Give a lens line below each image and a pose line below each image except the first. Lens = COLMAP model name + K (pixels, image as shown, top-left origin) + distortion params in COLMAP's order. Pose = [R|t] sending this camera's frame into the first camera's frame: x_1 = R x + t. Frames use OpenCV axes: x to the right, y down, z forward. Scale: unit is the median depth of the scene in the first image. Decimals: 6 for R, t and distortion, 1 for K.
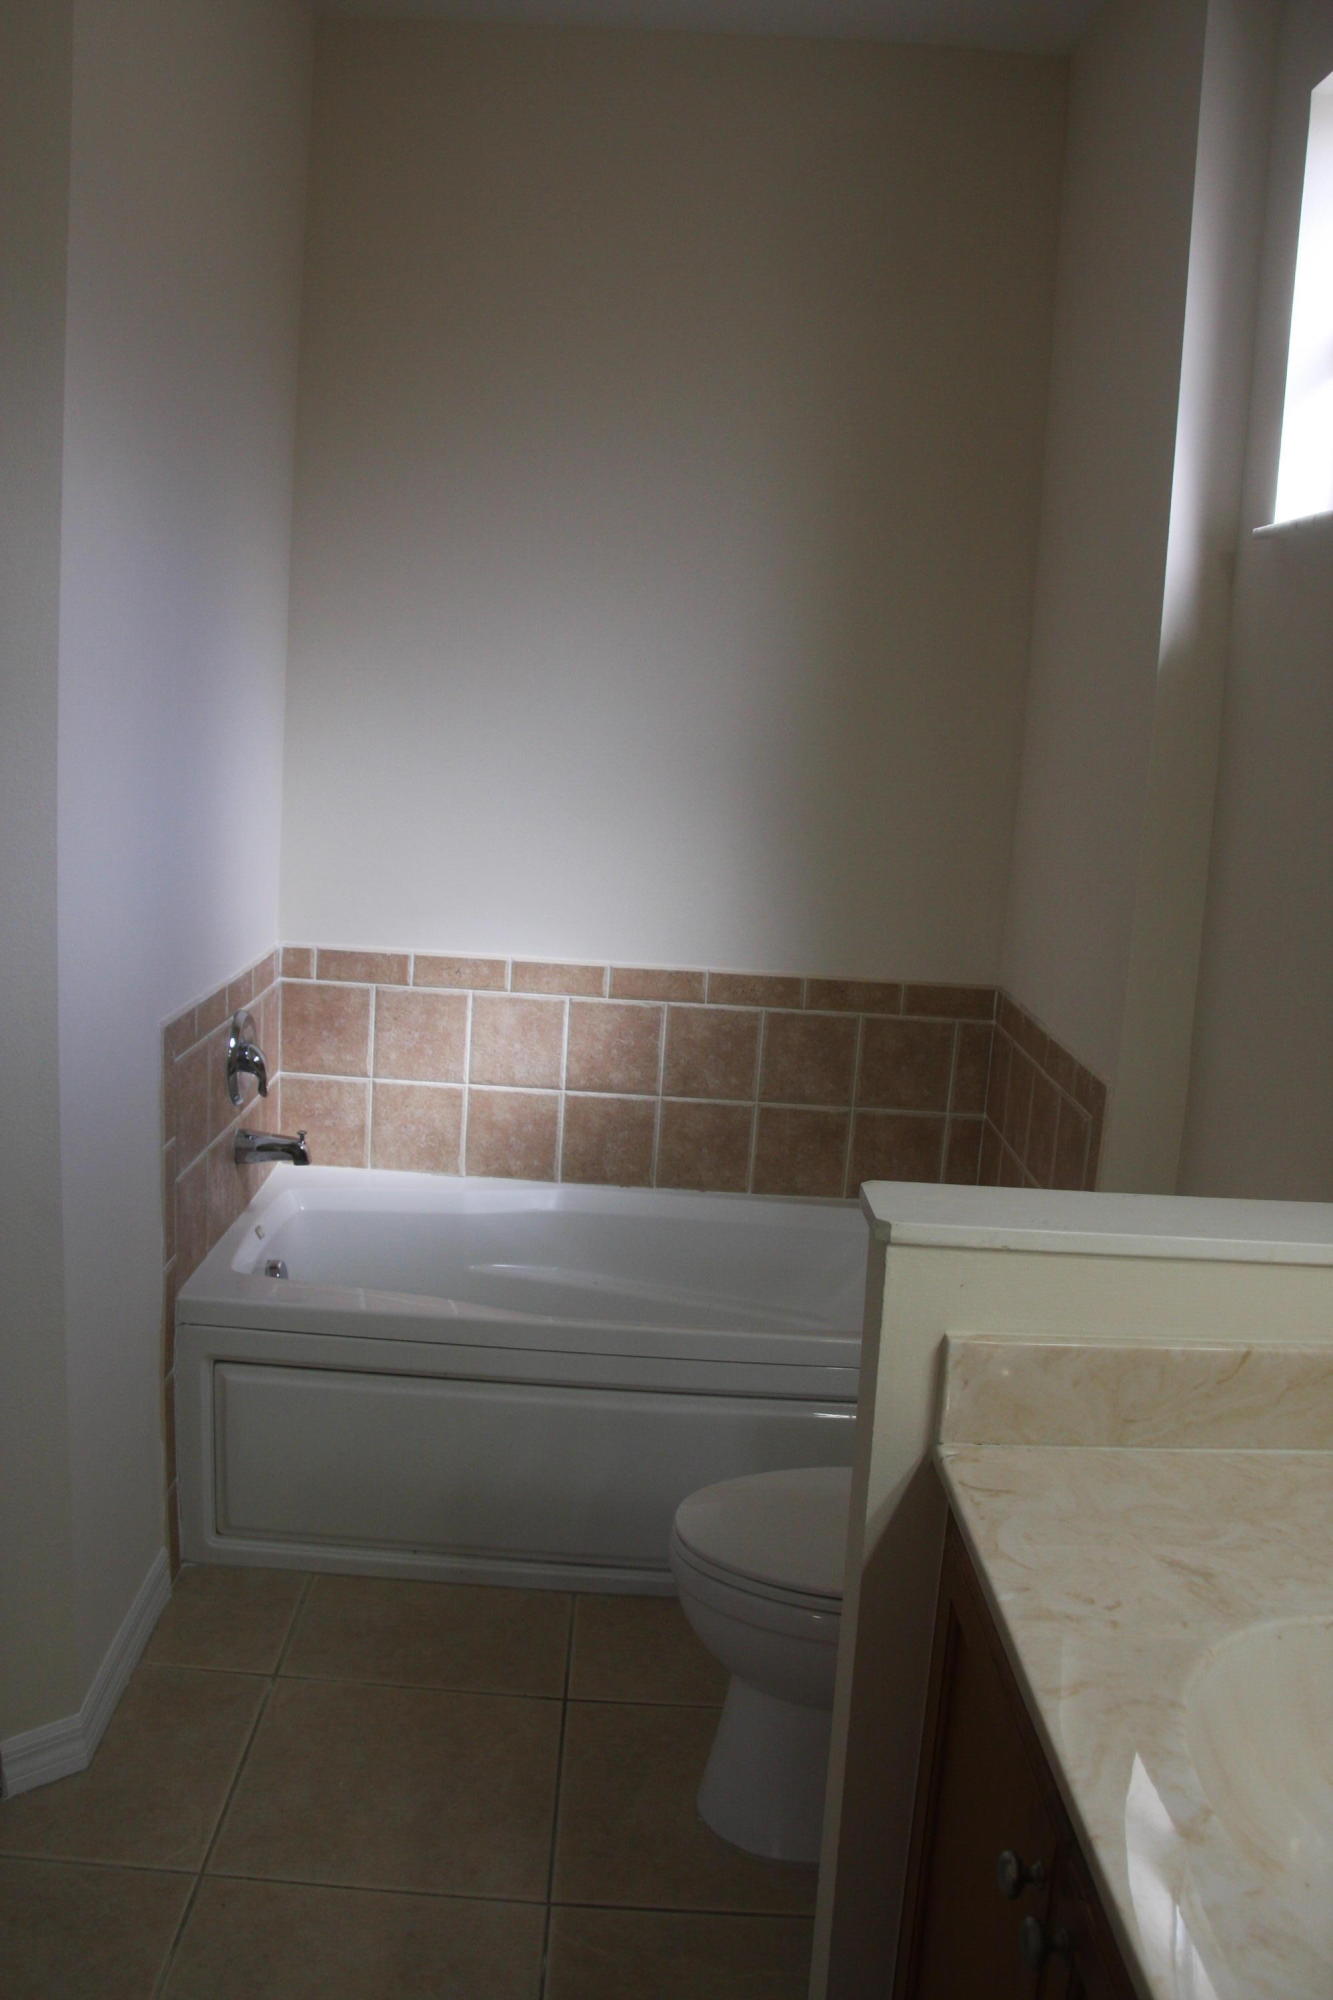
lens RADIAL K [[1650.1, 0, 663.5], [0, 1650.1, 997.0], [0, 0, 1]] dist [-0.167439, 0.098549]
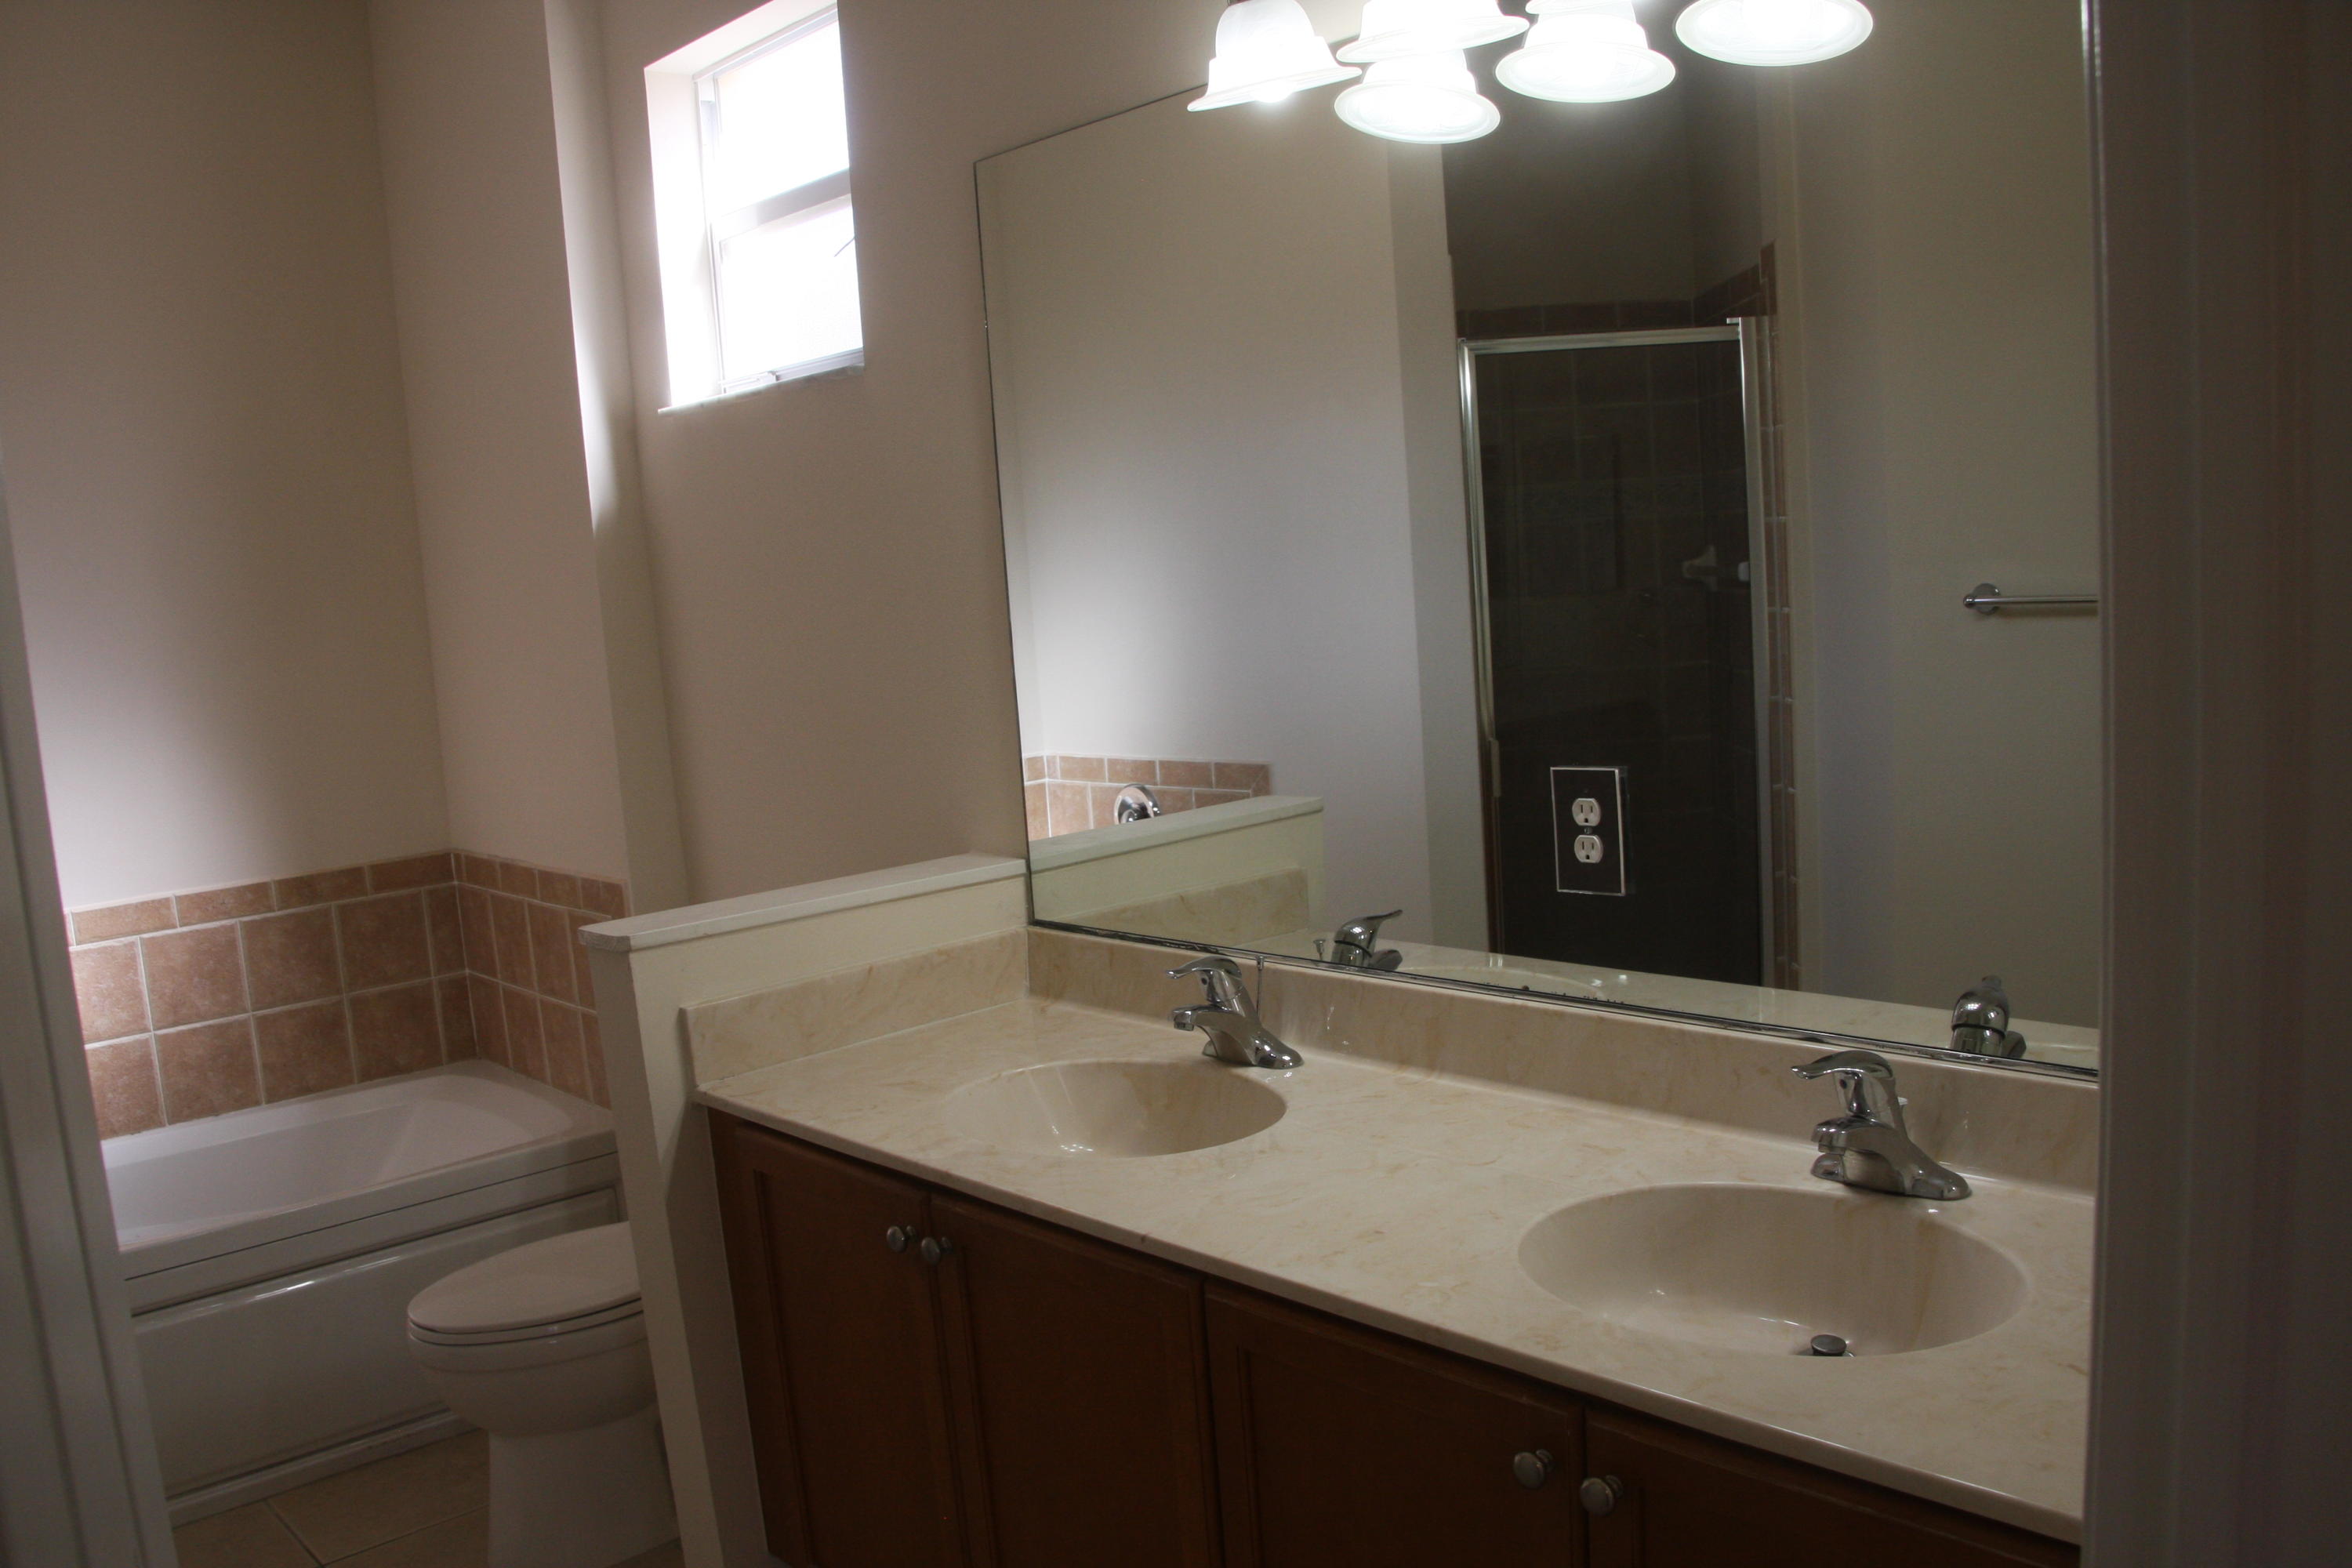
lens RADIAL K [[1940.5, 0, 1183.6], [0, 1940.5, 785.8], [0, 0, 1]] dist [-0.167439, 0.098549]
pose [[0.733374, -0.194426, 0.651430, -0.258375], [0.237314, 0.971168, 0.022689, 0.041413], [-0.637059, 0.137954, 0.758369, -0.259850]]
